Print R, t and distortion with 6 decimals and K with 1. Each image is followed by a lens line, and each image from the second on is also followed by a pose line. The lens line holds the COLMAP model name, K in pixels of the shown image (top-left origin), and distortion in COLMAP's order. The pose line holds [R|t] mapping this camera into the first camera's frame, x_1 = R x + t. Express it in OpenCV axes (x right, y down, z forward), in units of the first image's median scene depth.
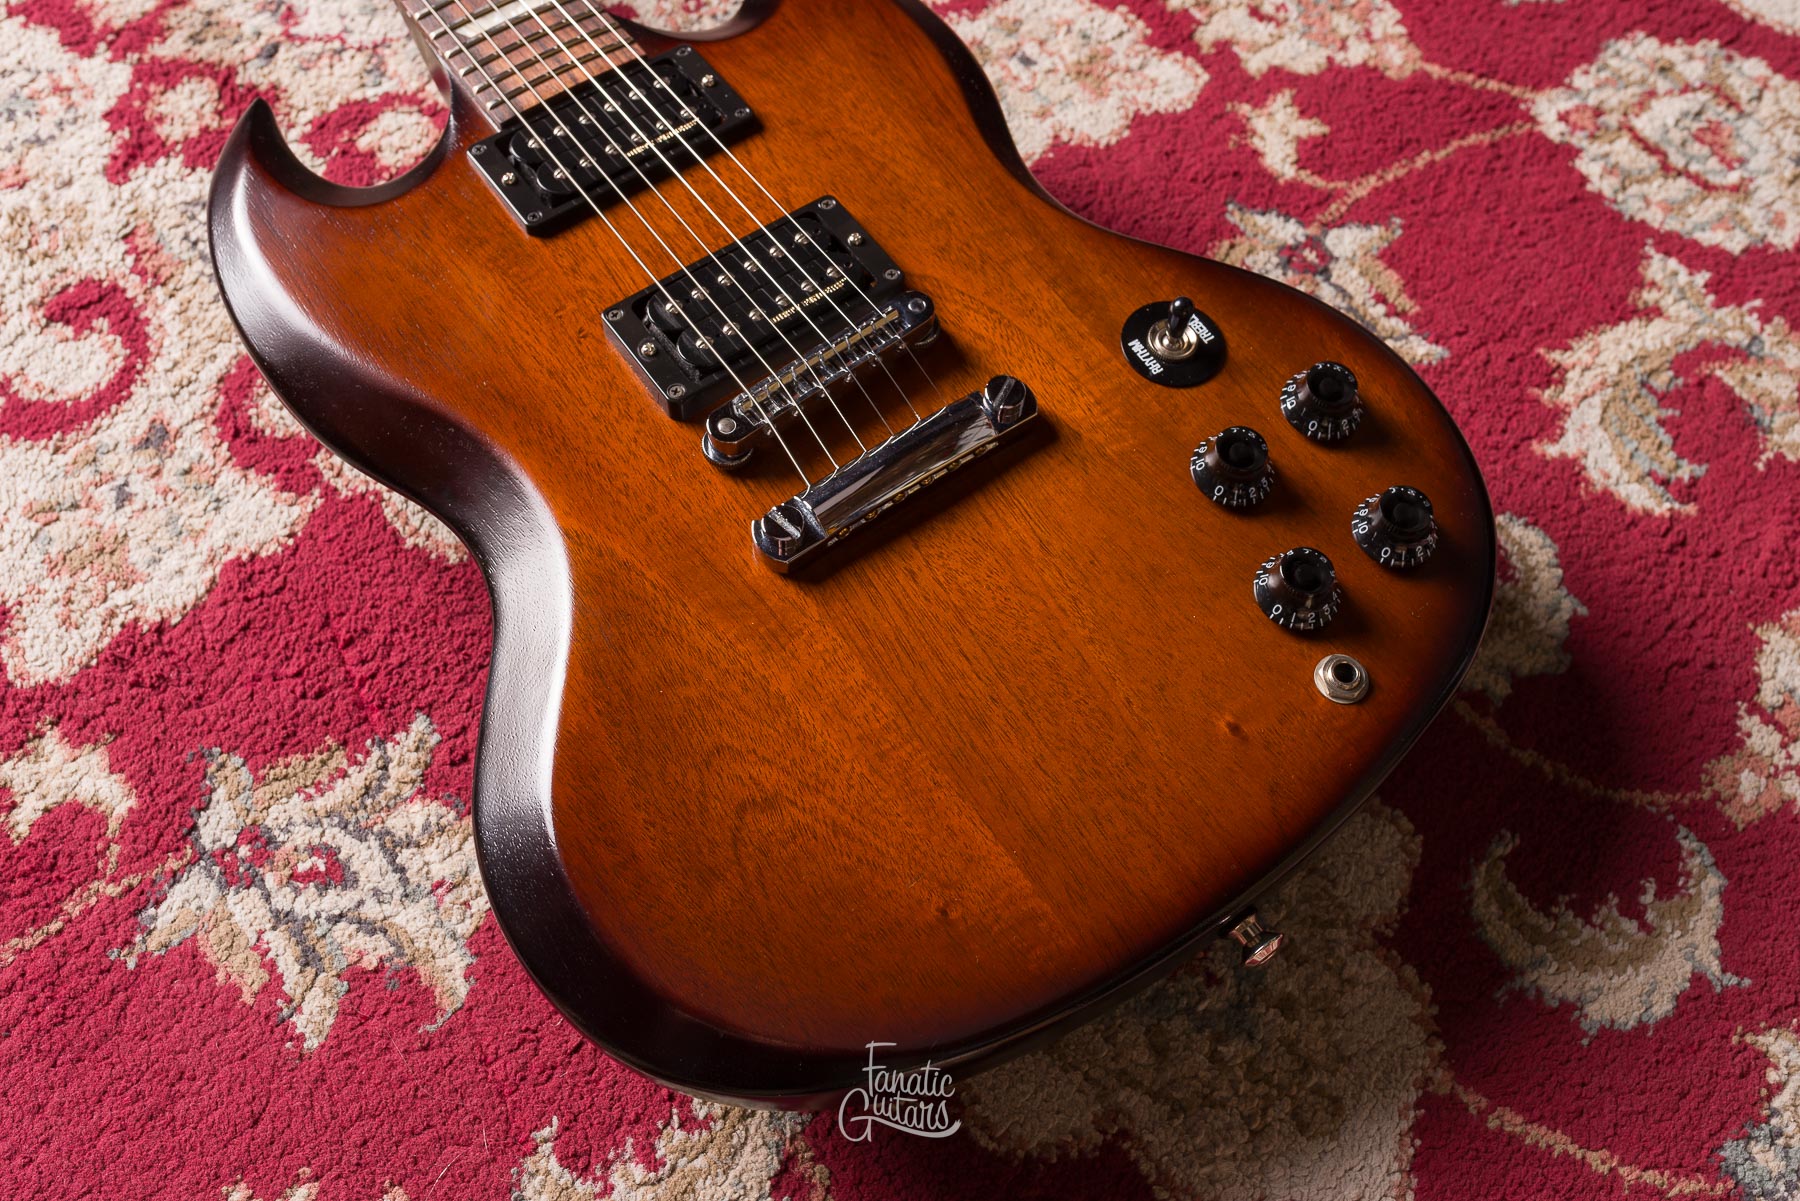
lens RADIAL K [[1719.0, 0, 894.1], [0, 1719.0, 589.8], [0, 0, 1]] dist [0.001159, 0.000000]
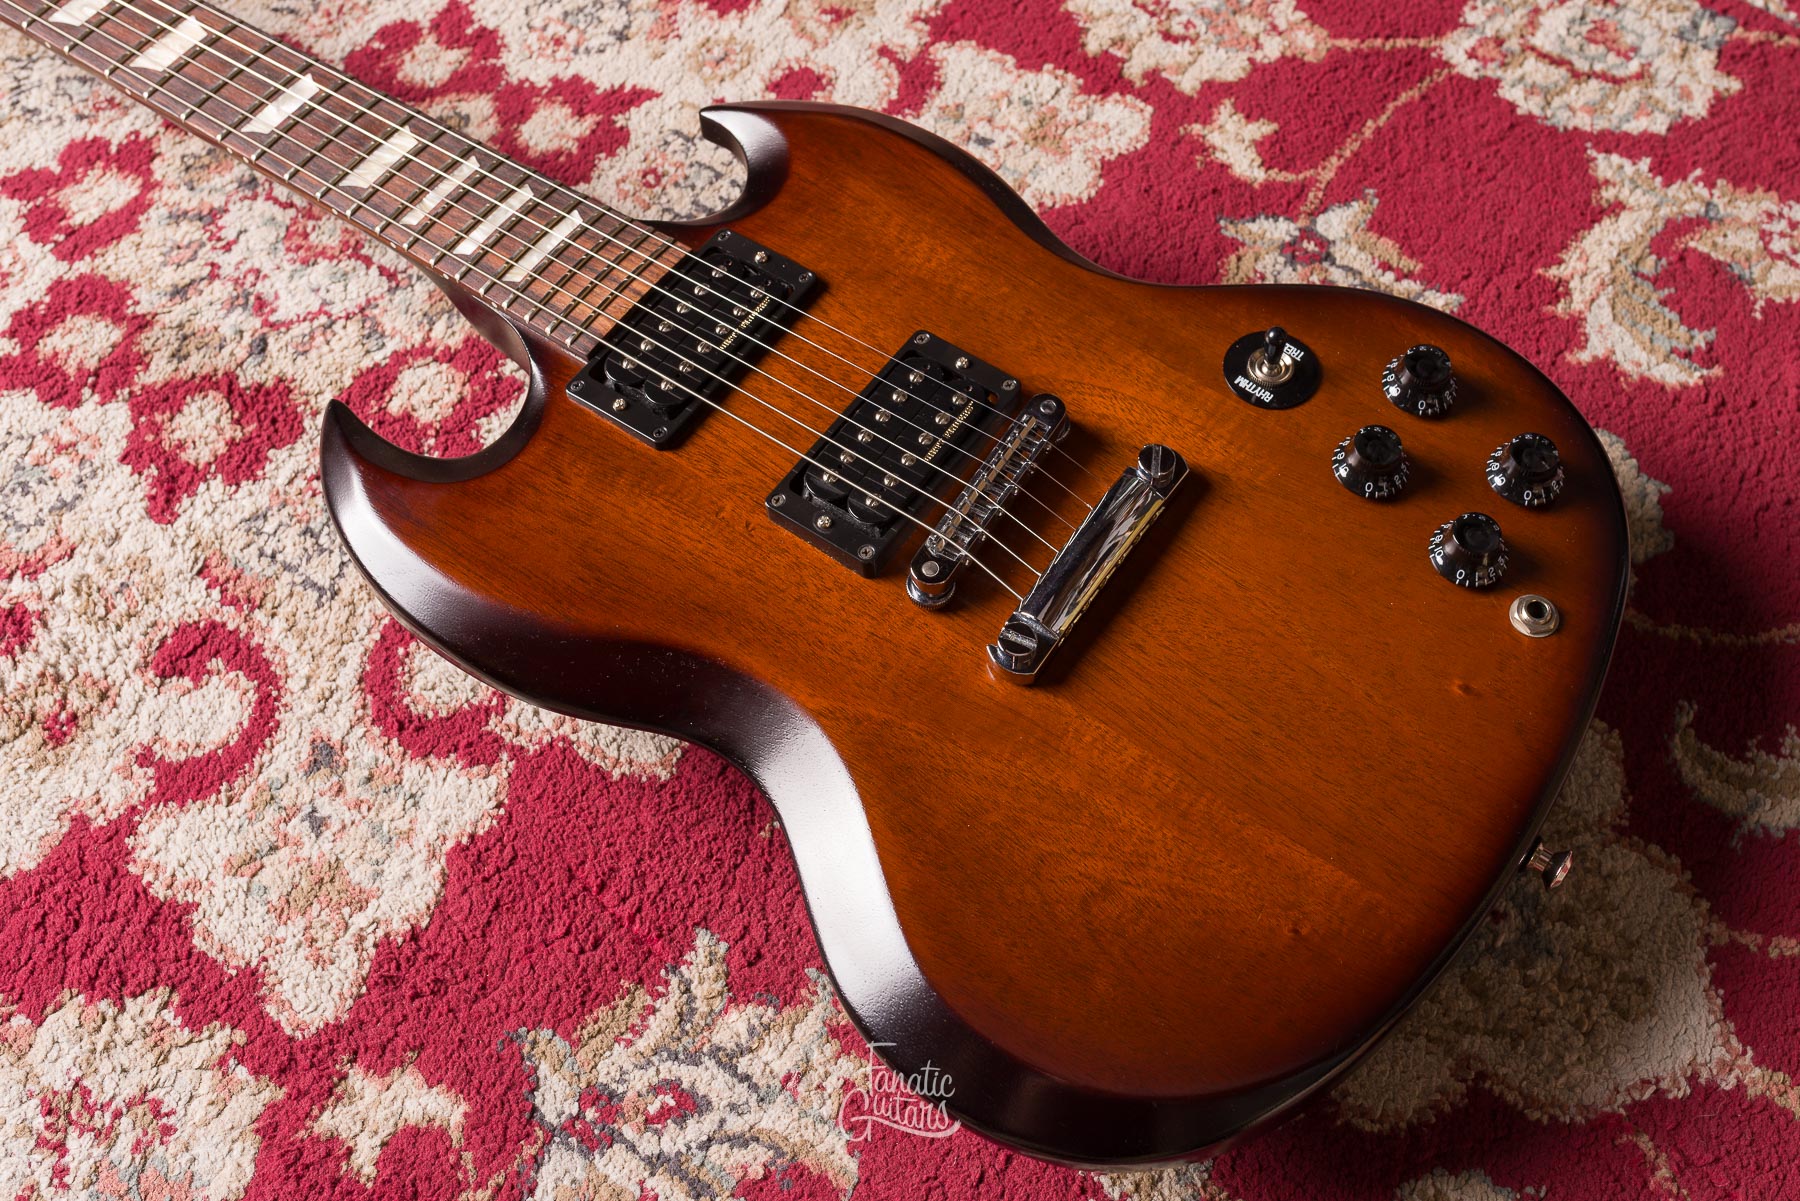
lens RADIAL K [[1913.5, 0, 991.3], [0, 1913.5, 574.1], [0, 0, 1]] dist [0.001016, 0.000000]
pose [[0.940553, -0.306473, 0.146403, -0.197621], [0.311220, 0.950284, -0.010128, -0.057515], [-0.136020, 0.055089, 0.989173, -0.143572]]
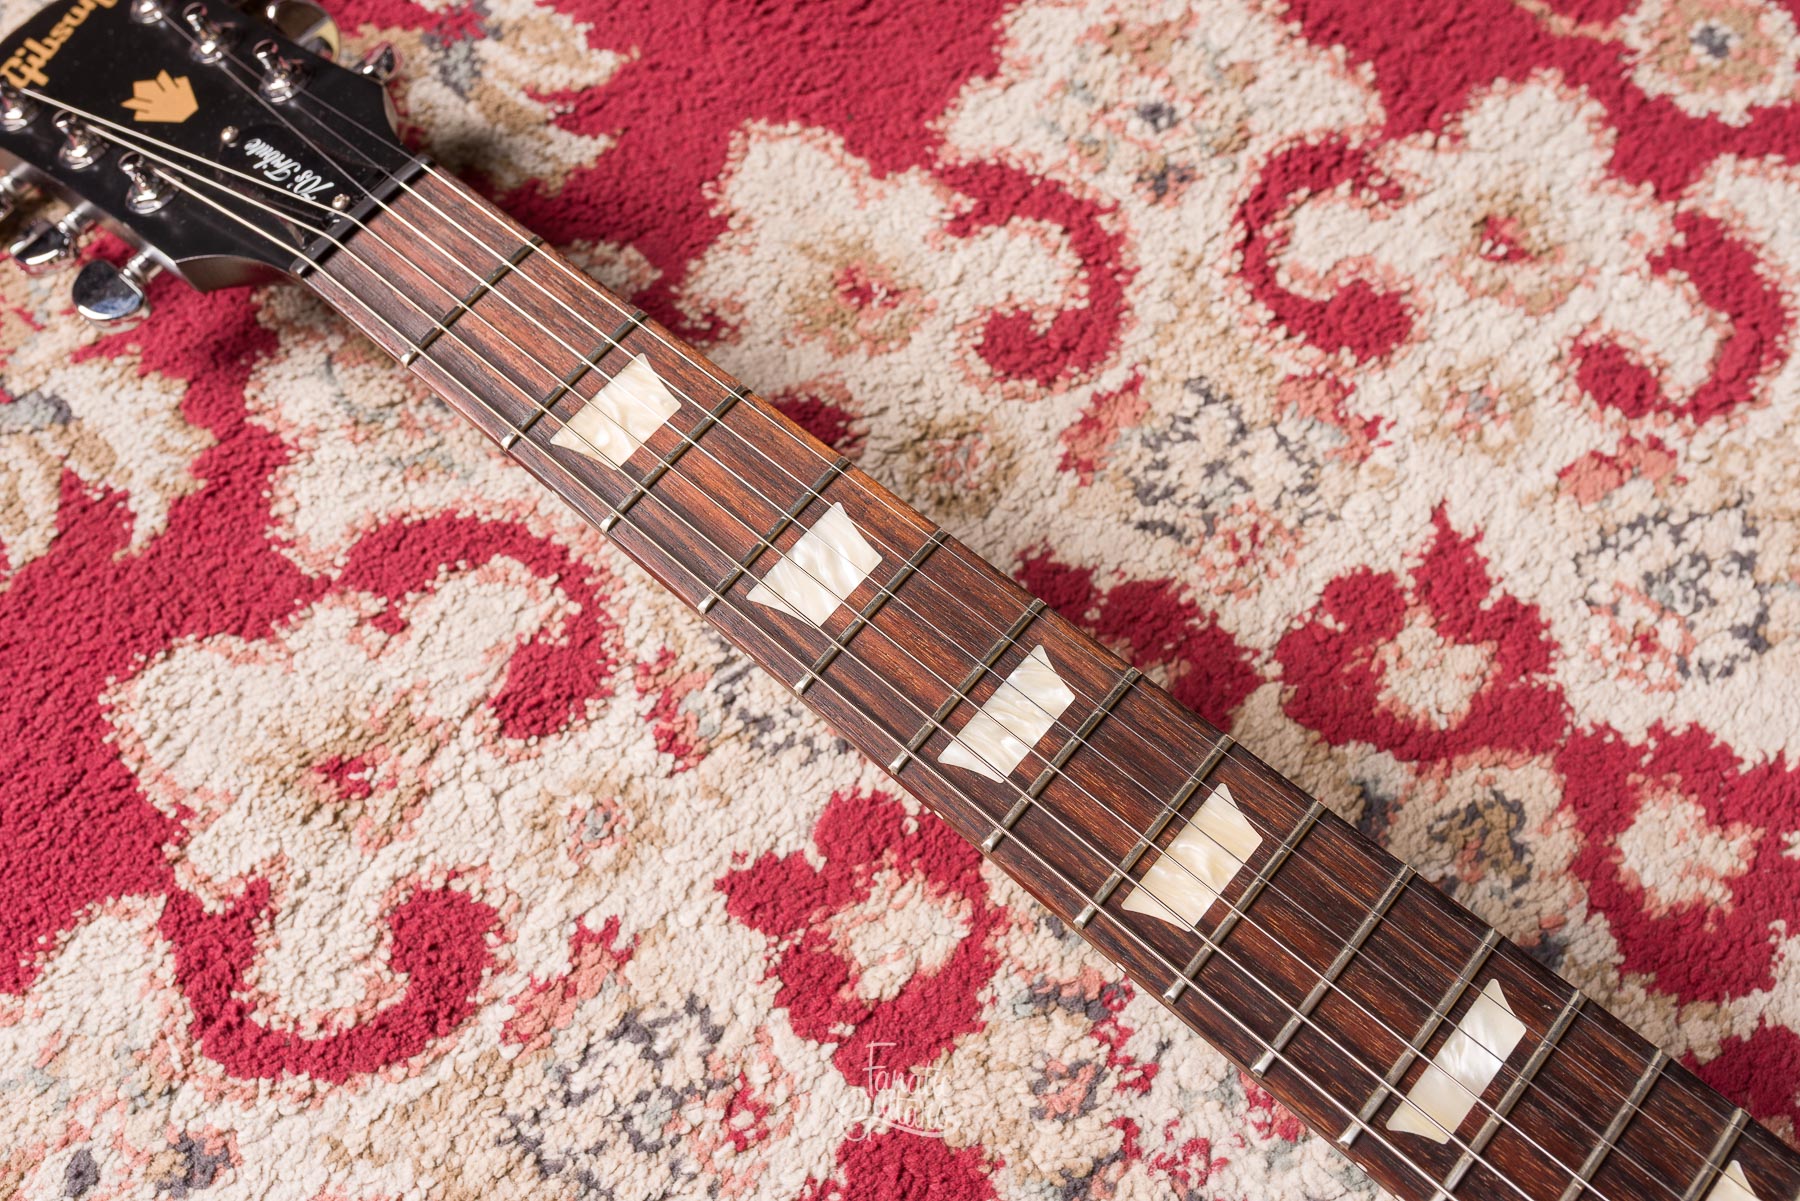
lens RADIAL K [[1719.0, 0, 908.9], [0, 1719.0, 609.4], [0, 0, 1]] dist [0.001159, 0.000000]
pose [[0.971149, -0.234277, 0.044533, -0.501539], [0.226655, 0.964845, 0.133048, -0.724648], [-0.074138, -0.119116, 0.990109, 0.583744]]
